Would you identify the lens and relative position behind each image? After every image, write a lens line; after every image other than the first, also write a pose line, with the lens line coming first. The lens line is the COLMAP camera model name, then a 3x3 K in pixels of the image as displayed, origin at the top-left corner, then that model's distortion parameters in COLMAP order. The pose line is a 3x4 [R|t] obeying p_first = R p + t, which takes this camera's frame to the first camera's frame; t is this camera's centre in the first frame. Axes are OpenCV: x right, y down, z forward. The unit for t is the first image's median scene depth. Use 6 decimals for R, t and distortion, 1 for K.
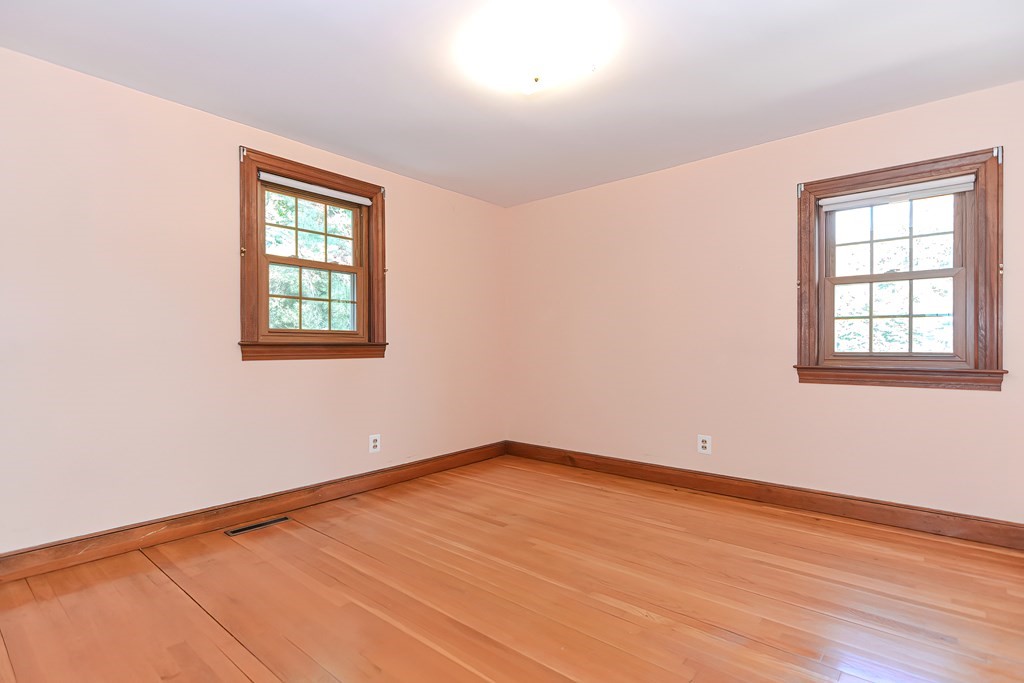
lens RADIAL K [[498.4, 0, 504.7], [0, 498.4, 347.4], [0, 0, 1]] dist [0.001502, -0.000634]
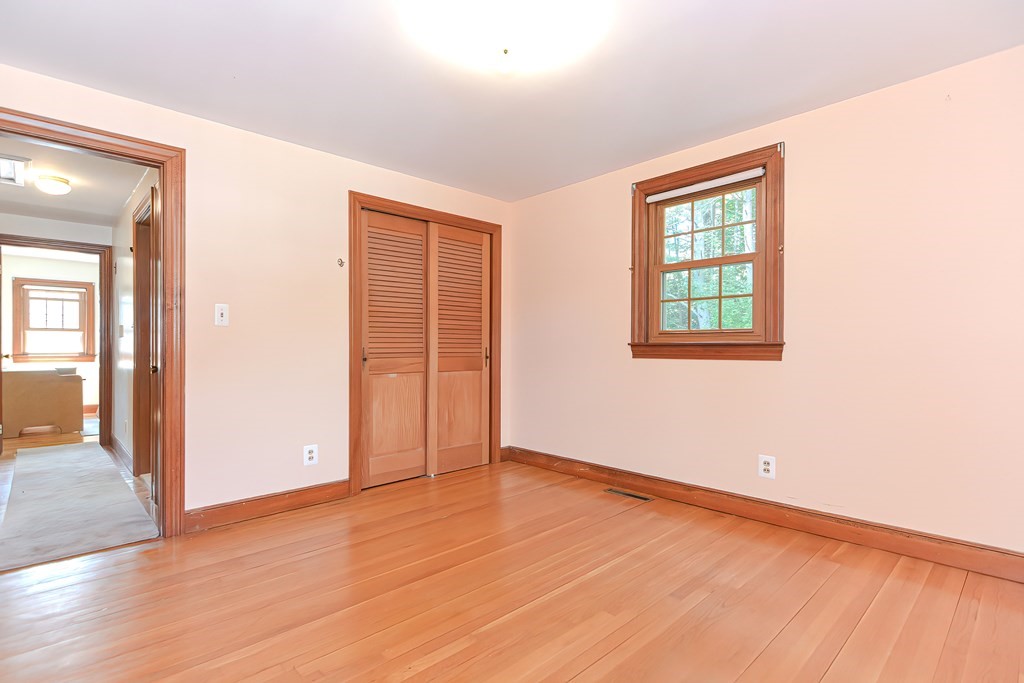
lens RADIAL K [[498.4, 0, 504.7], [0, 498.4, 347.4], [0, 0, 1]] dist [0.001502, -0.000634]
pose [[-0.108497, 0.004621, -0.994086, 0.599364], [-0.002917, 0.999983, 0.004967, -0.003753], [0.994092, 0.003439, -0.108482, 0.674803]]
